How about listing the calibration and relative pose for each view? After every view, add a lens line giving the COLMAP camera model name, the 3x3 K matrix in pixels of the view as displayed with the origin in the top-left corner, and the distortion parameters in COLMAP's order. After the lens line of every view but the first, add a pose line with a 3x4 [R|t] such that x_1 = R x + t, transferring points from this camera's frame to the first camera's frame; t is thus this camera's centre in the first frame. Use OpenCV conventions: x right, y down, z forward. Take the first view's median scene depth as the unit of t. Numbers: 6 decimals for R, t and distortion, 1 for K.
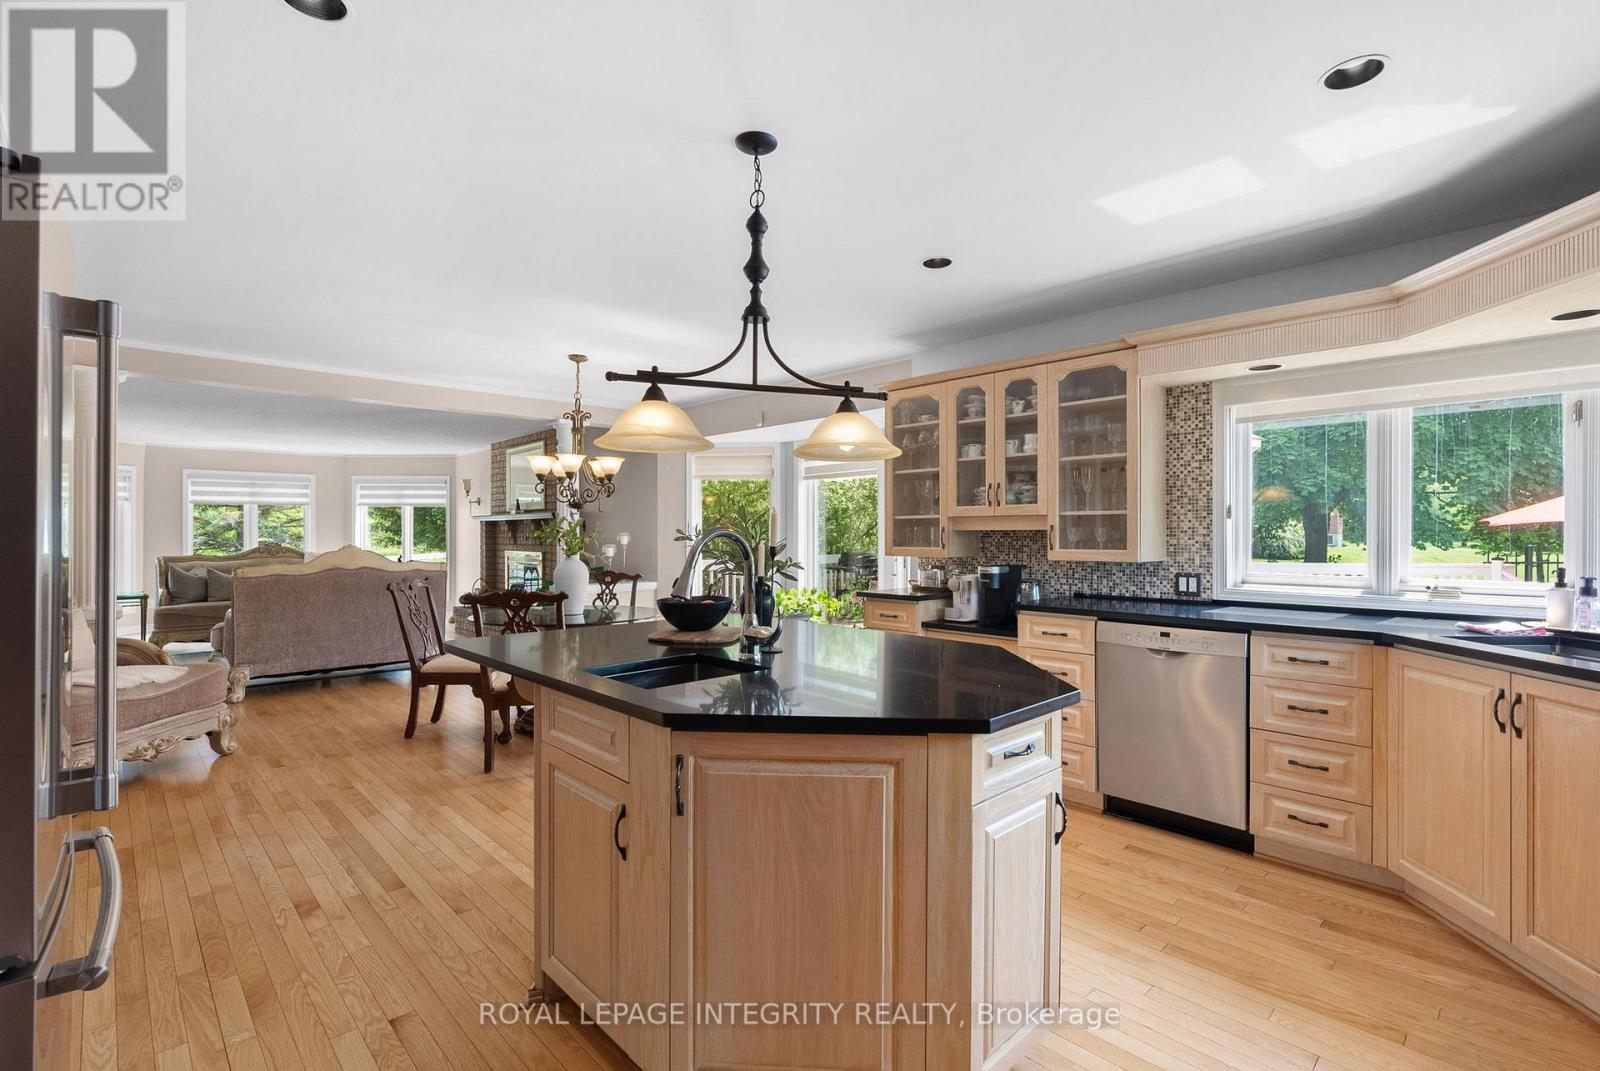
lens RADIAL K [[739.3, 0, 806.7], [0, 739.3, 535.5], [0, 0, 1]] dist [-0.003973, 0.000419]
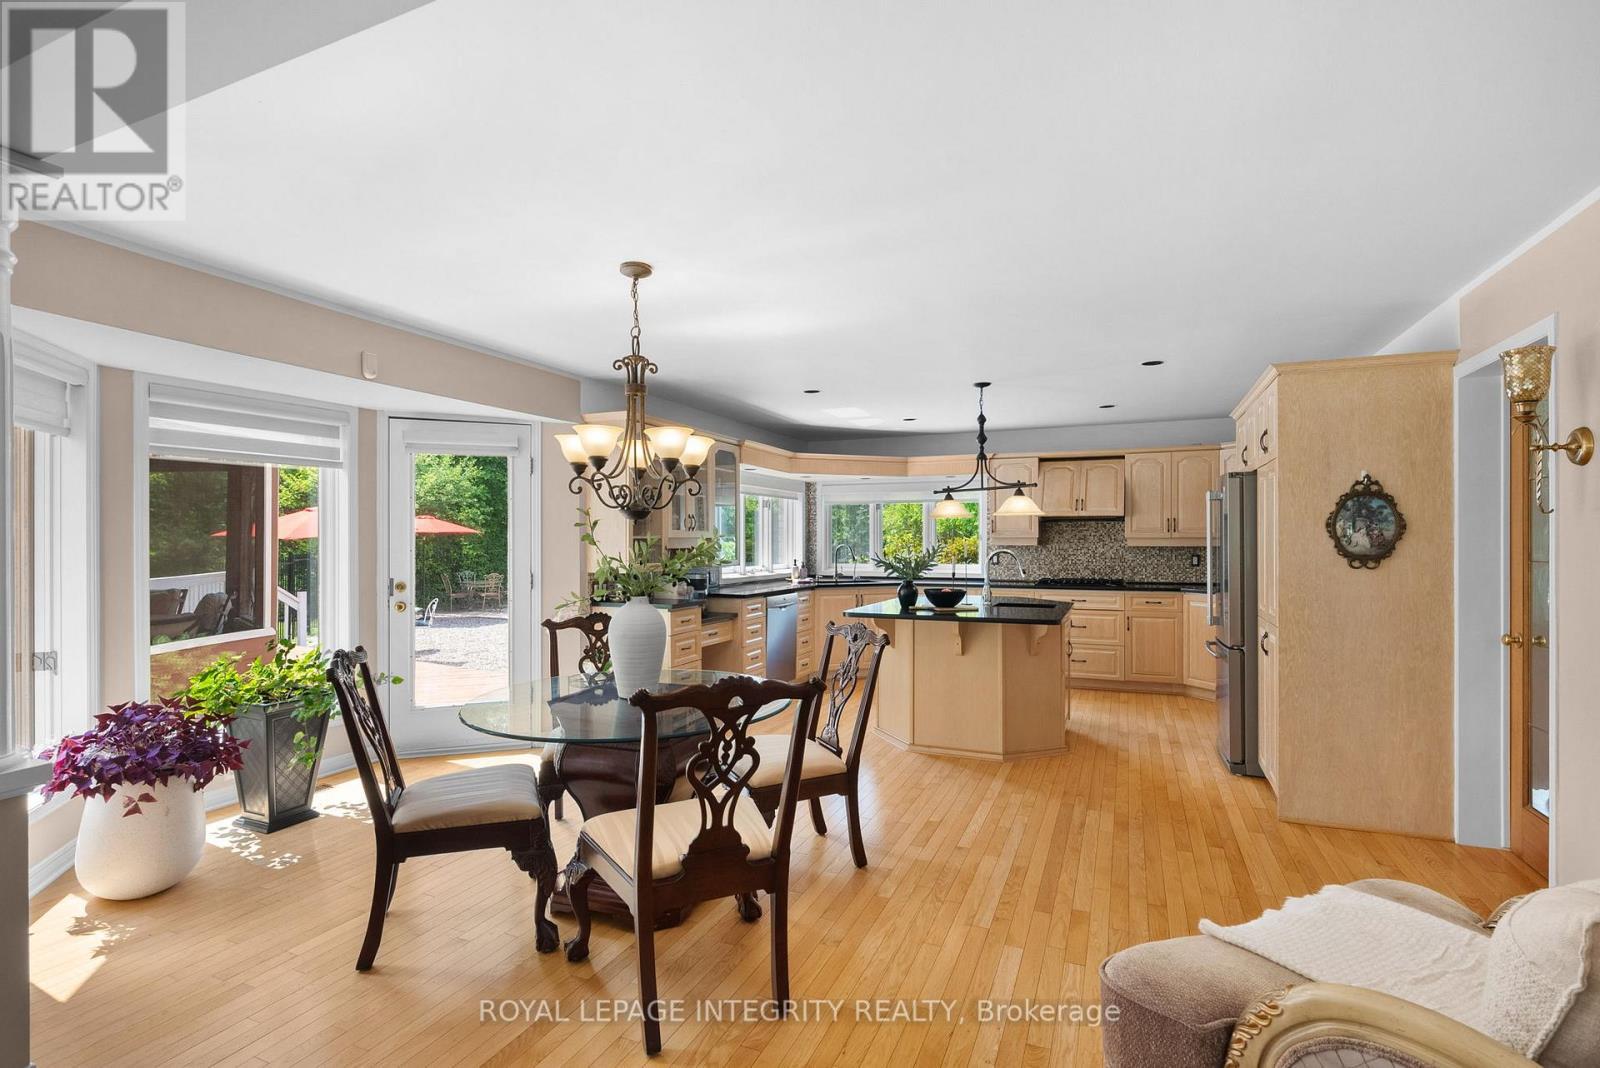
lens RADIAL K [[749.5, 0, 810.3], [0, 749.5, 537.2], [0, 0, 1]] dist [-0.003616, 0.000009]
pose [[-0.394911, 0.003699, 0.918712, -1.156994], [0.003038, 0.999992, -0.002720, -0.023889], [-0.918714, 0.001717, -0.394919, 1.386232]]
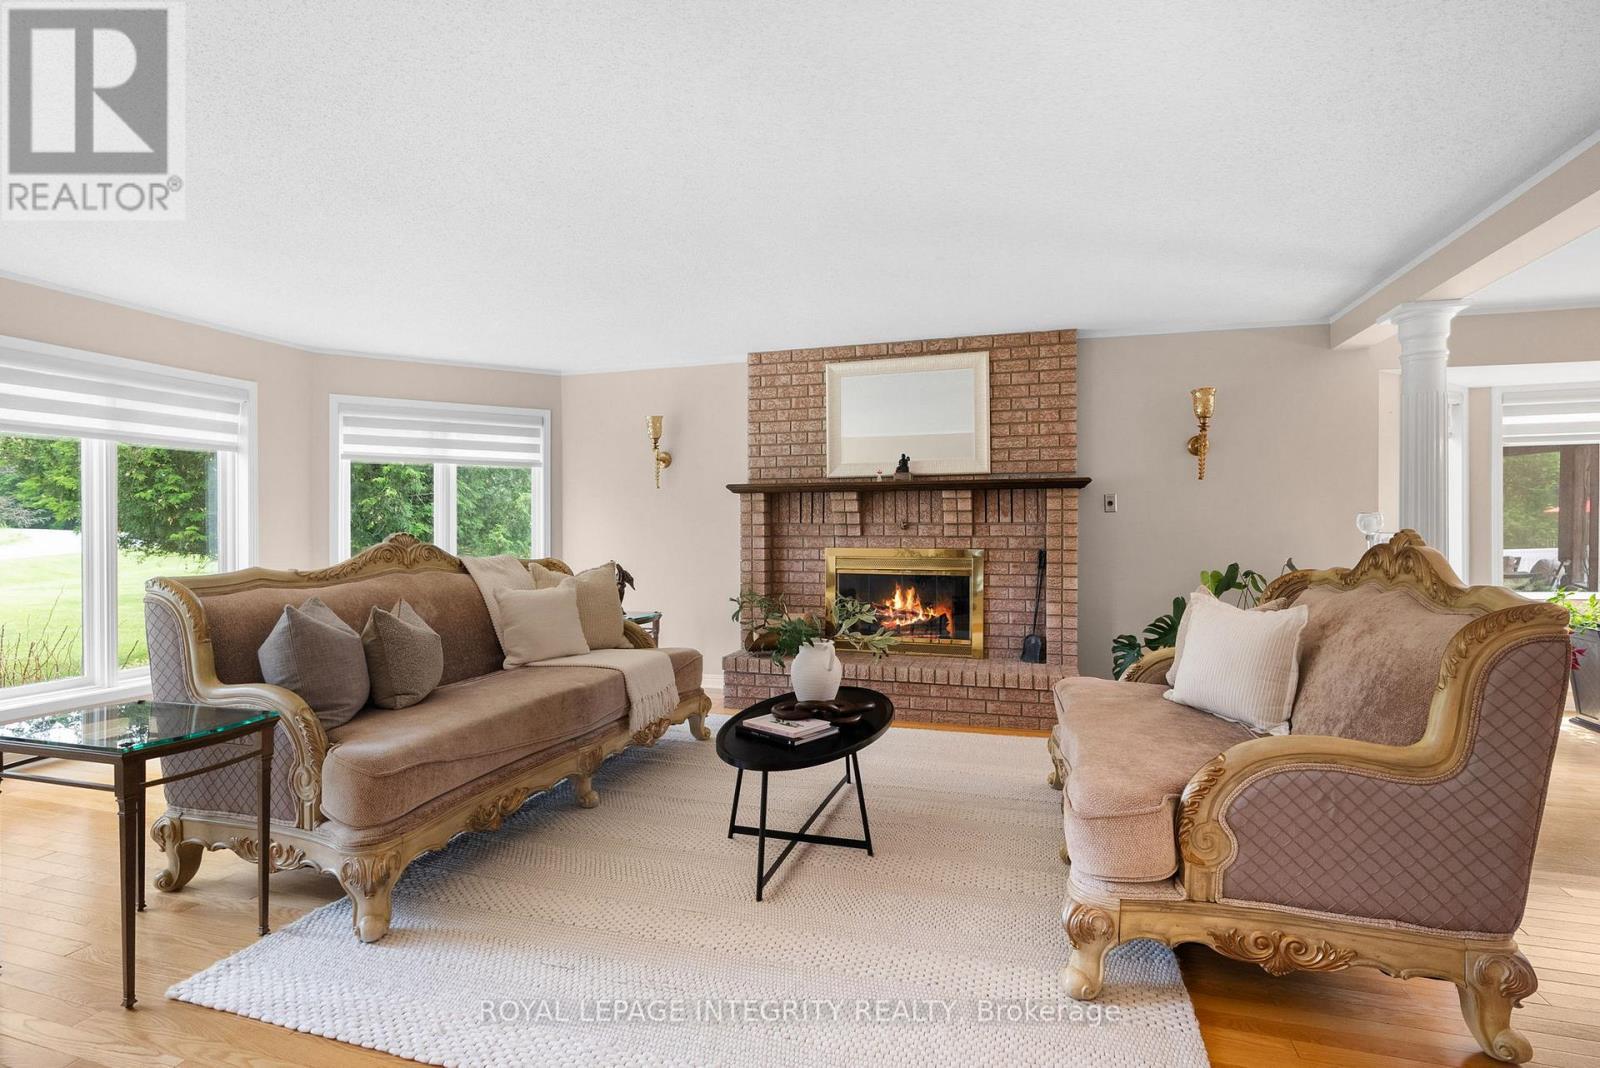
lens RADIAL K [[739.3, 0, 806.7], [0, 739.3, 534.0], [0, 0, 1]] dist [-0.003973, 0.000419]
pose [[0.866310, -0.003564, 0.499494, -1.678265], [0.001528, 0.999989, 0.004485, 0.018273], [-0.499504, -0.003122, 0.866306, 1.265093]]
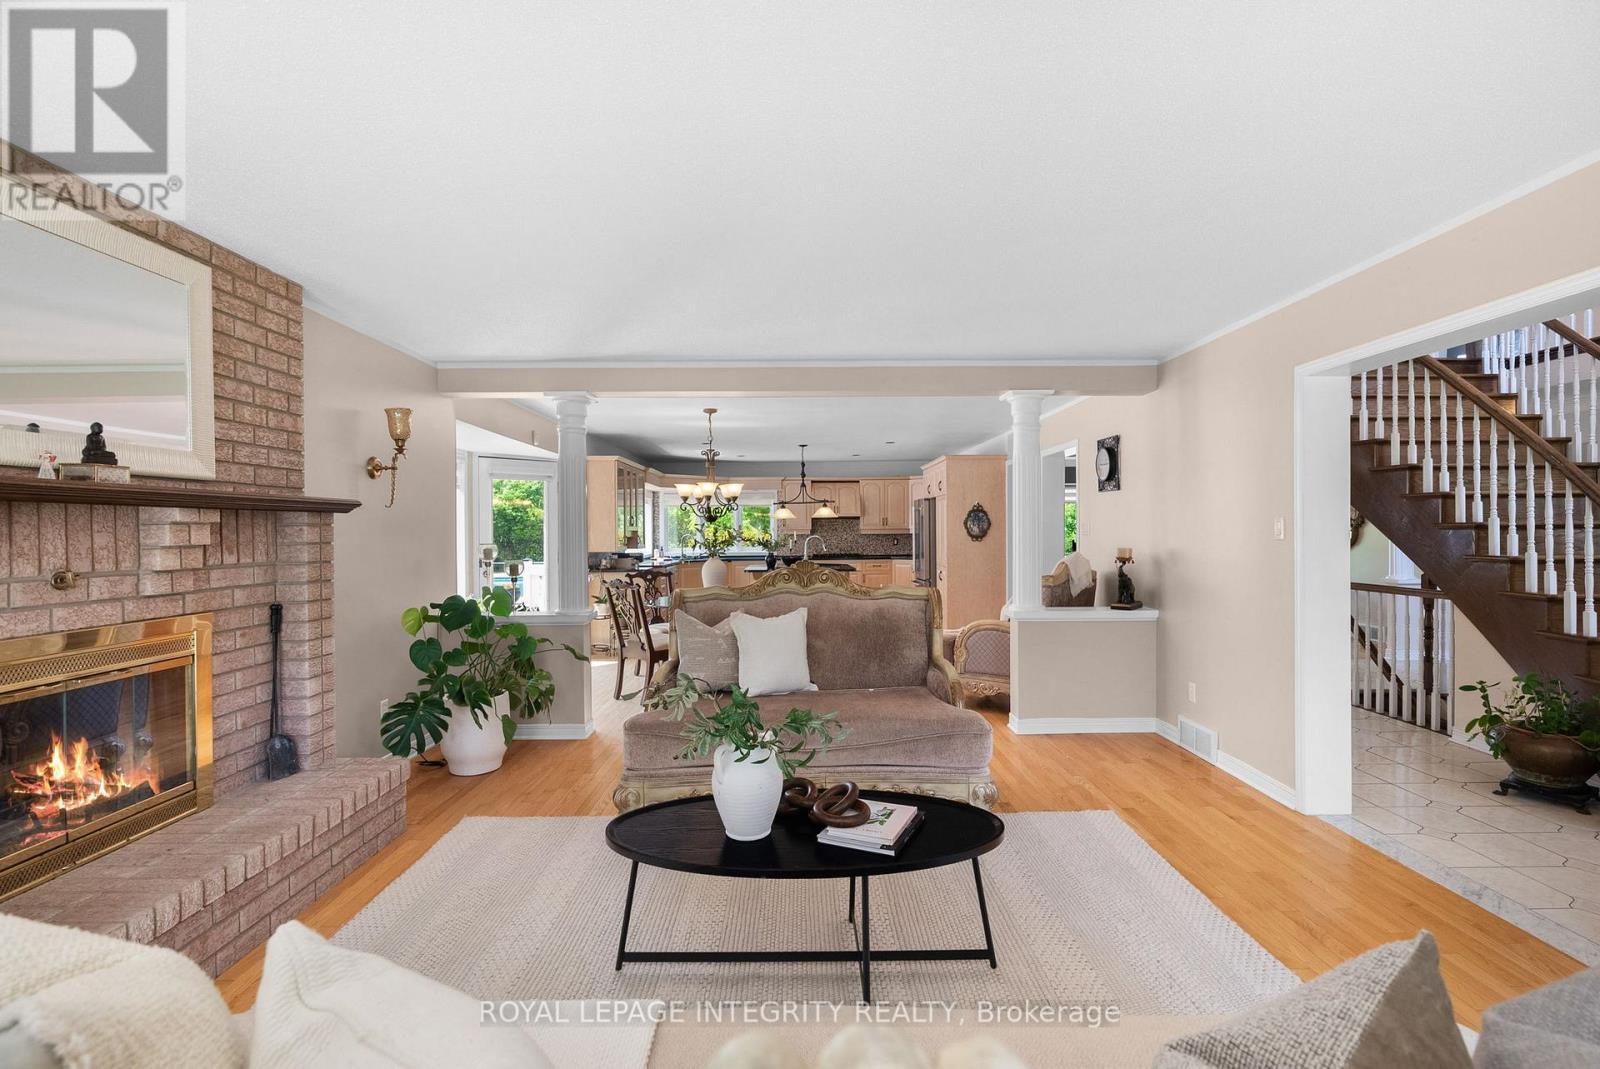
lens RADIAL K [[739.3, 0, 806.7], [0, 739.3, 534.5], [0, 0, 1]] dist [-0.003973, 0.000419]
pose [[-0.732582, 0.001383, 0.680678, -1.699228], [0.008480, 0.999939, 0.007094, -0.026080], [-0.680626, 0.010969, -0.732549, 2.339981]]
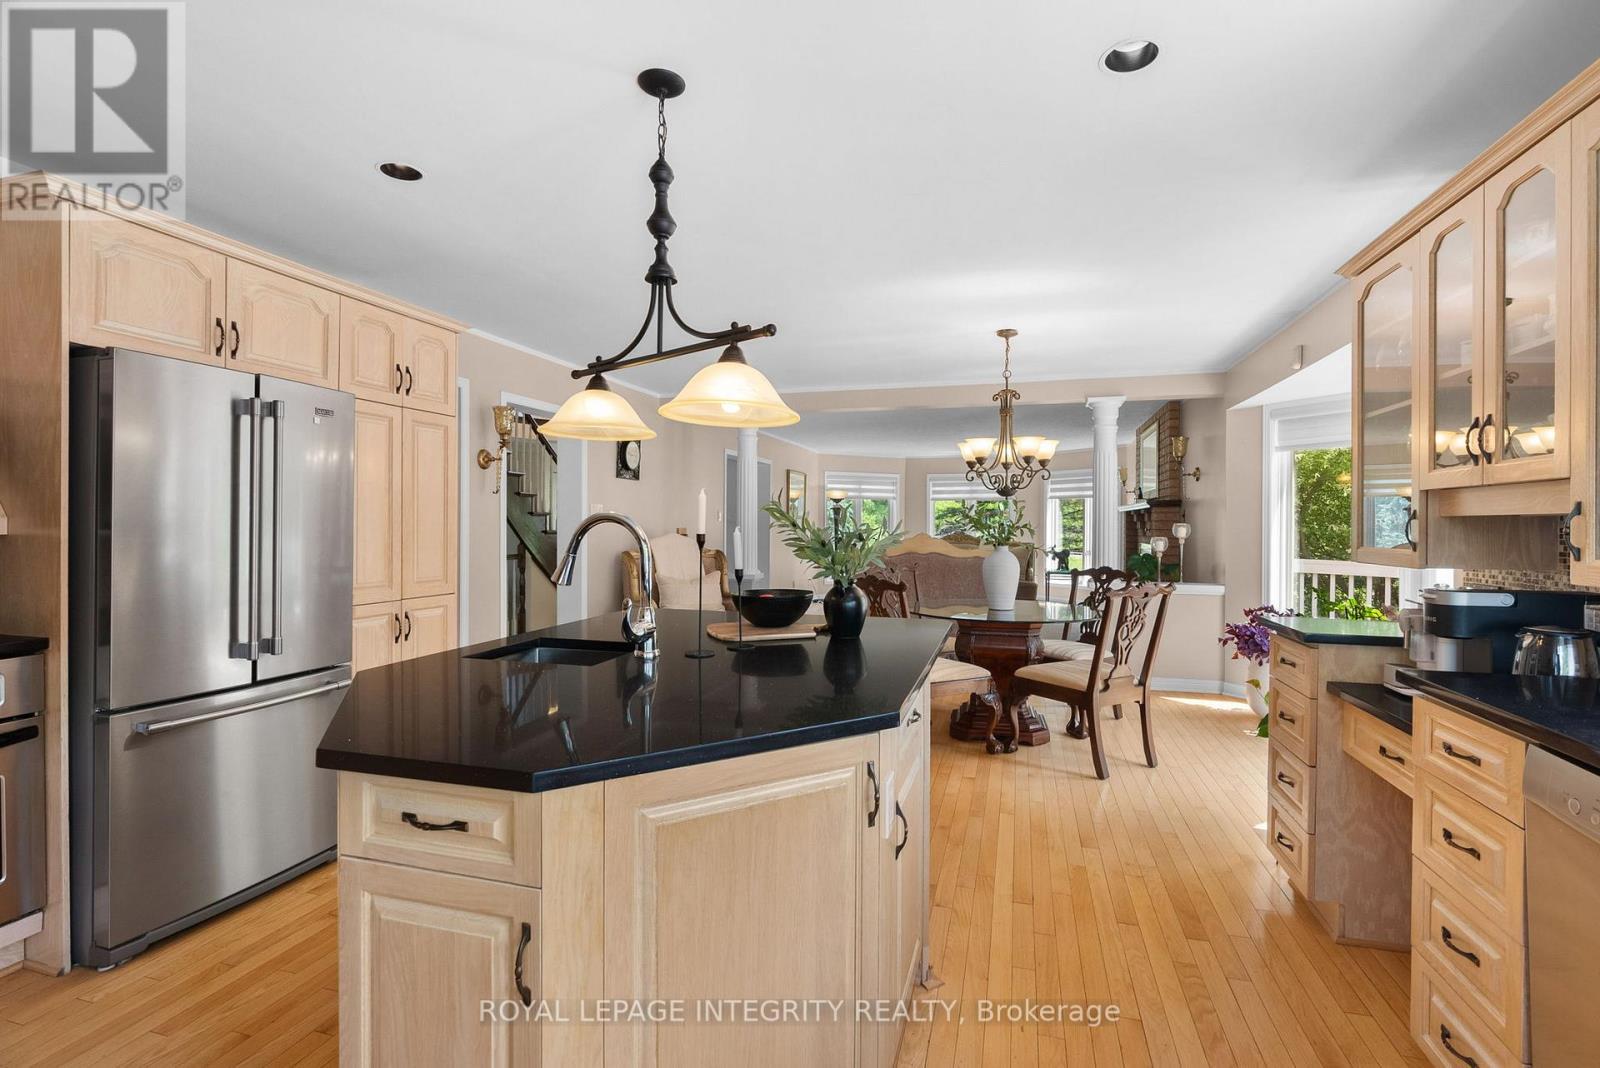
lens RADIAL K [[739.3, 0, 806.7], [0, 739.3, 534.0], [0, 0, 1]] dist [-0.003973, 0.000419]
pose [[0.502416, 0.015072, -0.864495, 0.455725], [-0.008273, 0.999886, 0.012624, 0.002151], [0.864586, 0.000809, 0.502484, 0.399473]]
